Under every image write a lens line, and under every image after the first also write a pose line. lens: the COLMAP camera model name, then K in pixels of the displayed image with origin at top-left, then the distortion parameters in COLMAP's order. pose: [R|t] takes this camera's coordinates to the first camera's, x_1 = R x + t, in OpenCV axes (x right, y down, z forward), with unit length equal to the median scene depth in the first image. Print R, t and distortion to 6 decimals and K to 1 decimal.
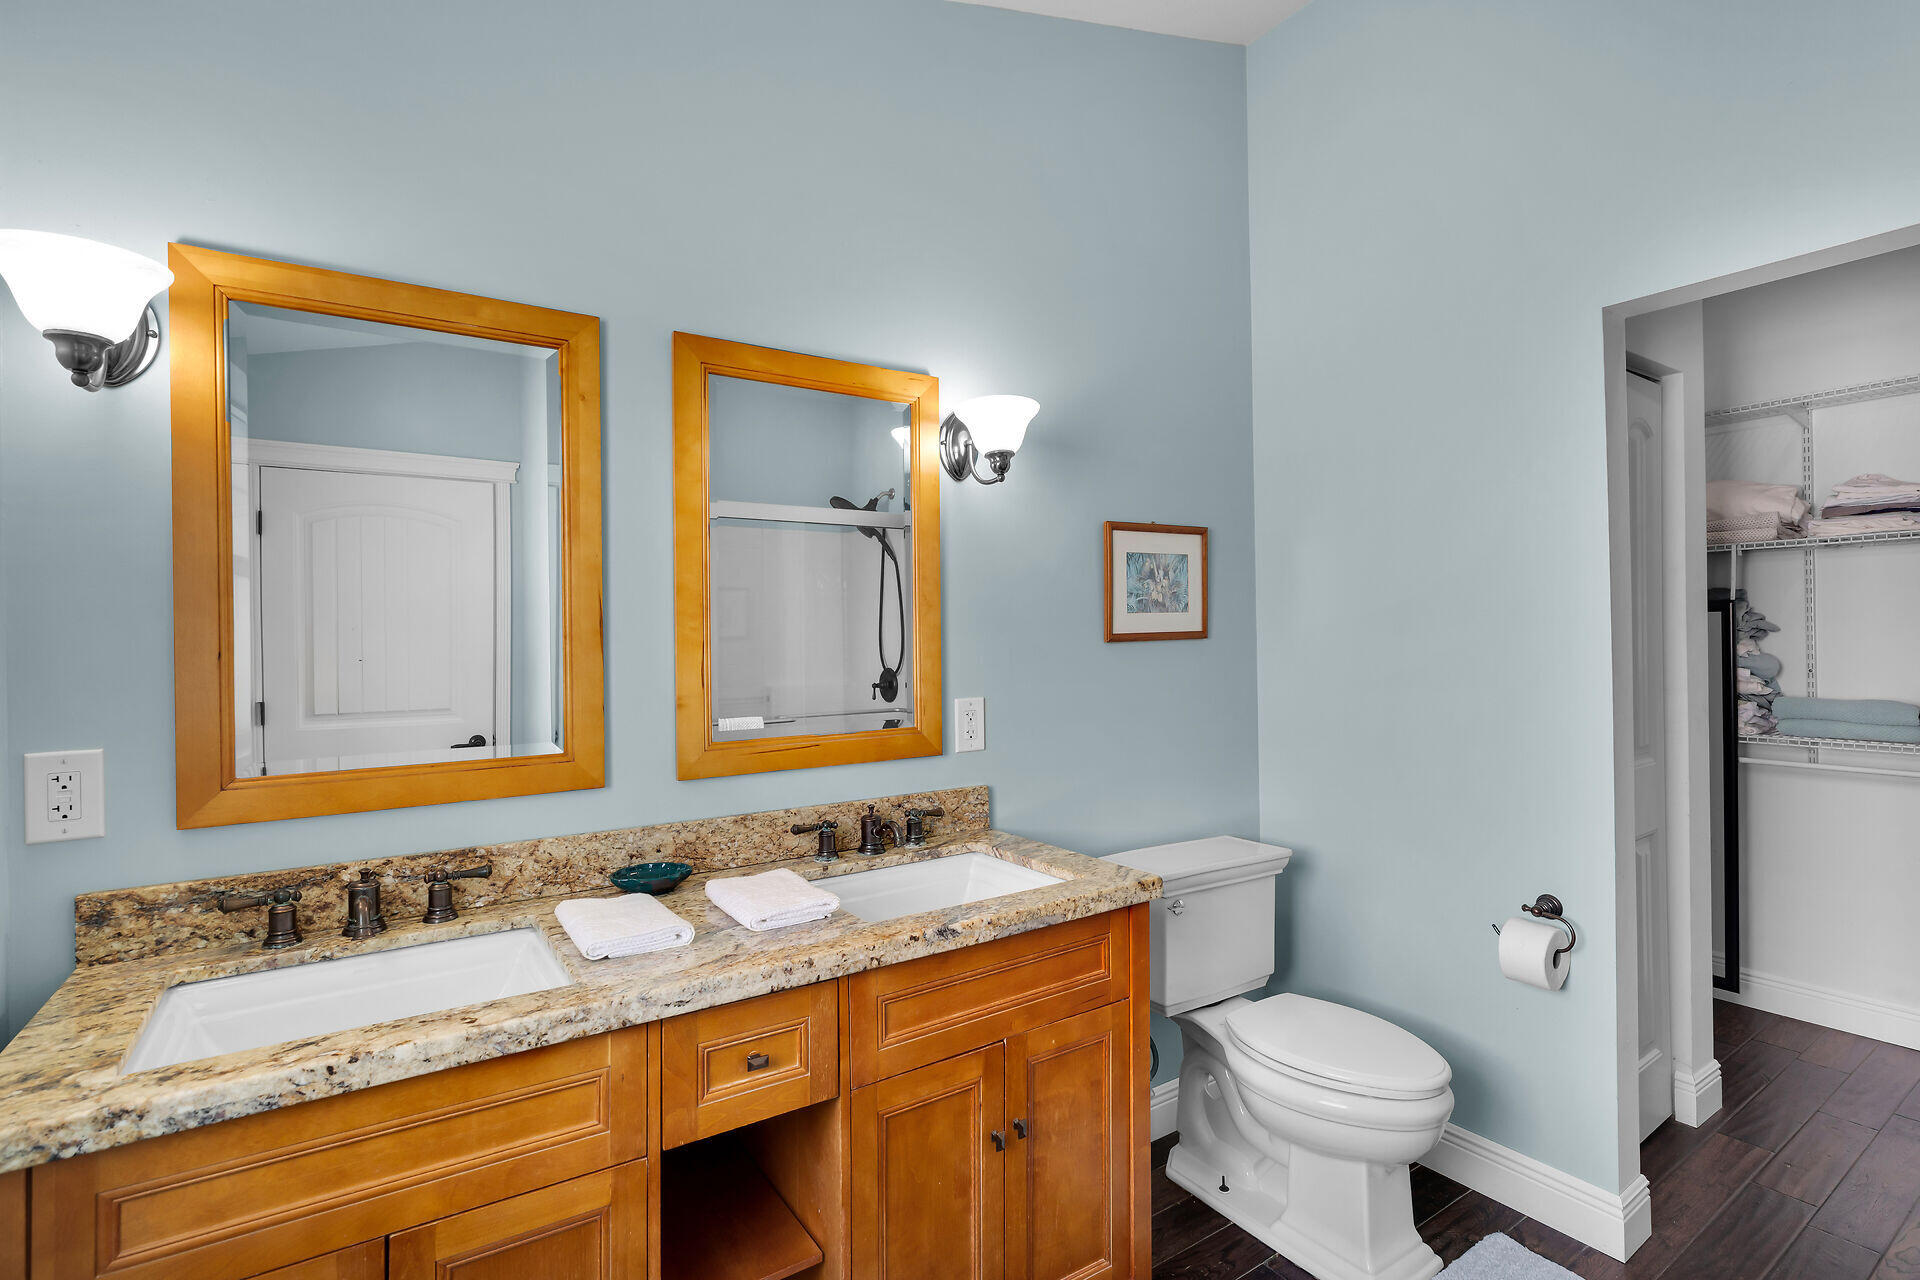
lens RADIAL K [[899.5, 0, 957.6], [0, 899.5, 648.4], [0, 0, 1]] dist [0.003426, 0.001016]
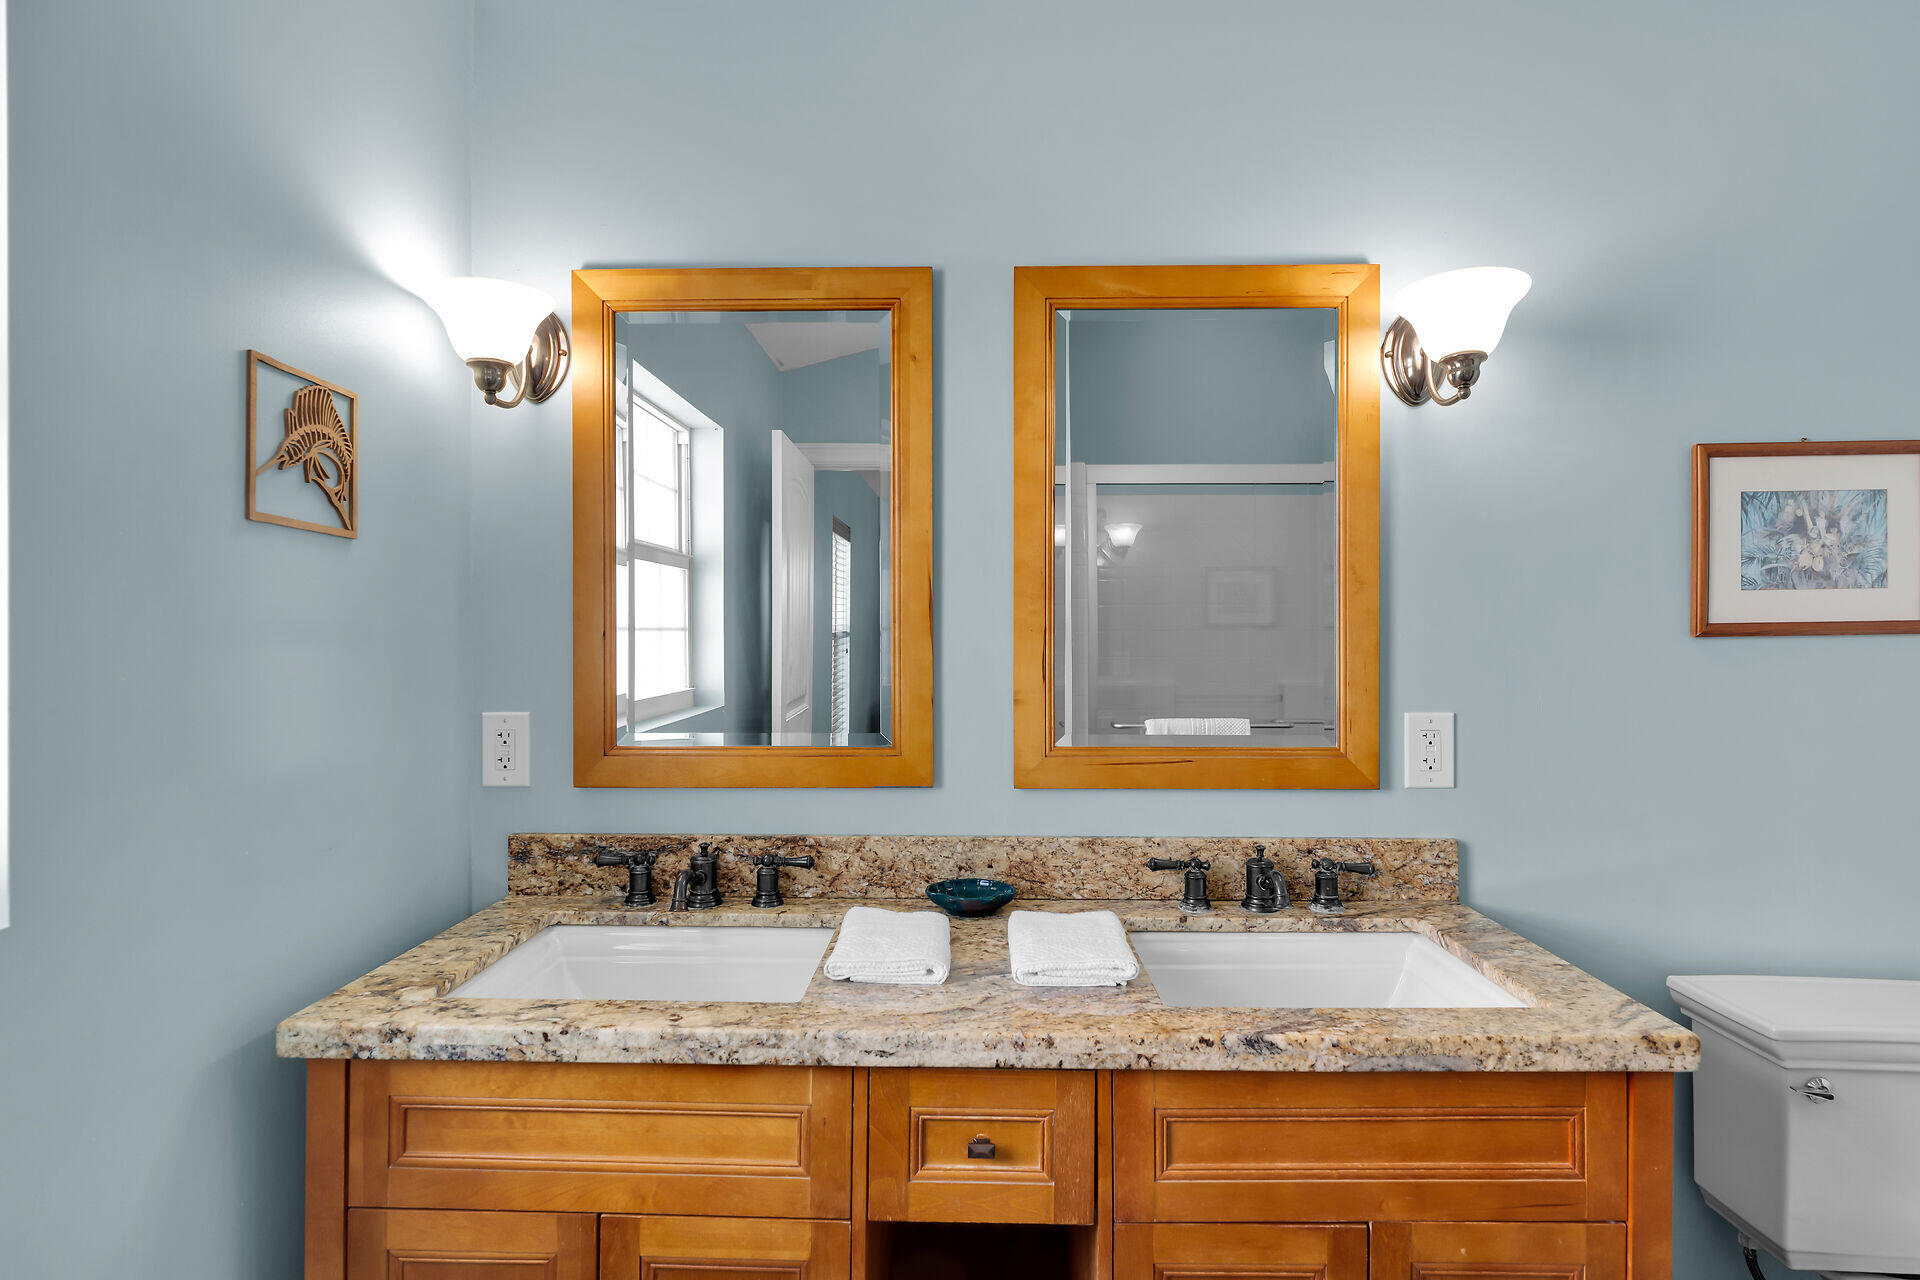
lens RADIAL K [[997.3, 0, 960.0], [0, 997.3, 640.0], [0, 0, 1]] dist [0.003023, 0.001546]
pose [[0.825173, 0.017824, -0.564600, 0.215856], [-0.017114, 0.999832, 0.006552, -0.000780], [0.564621, 0.004256, 0.825339, 0.210902]]
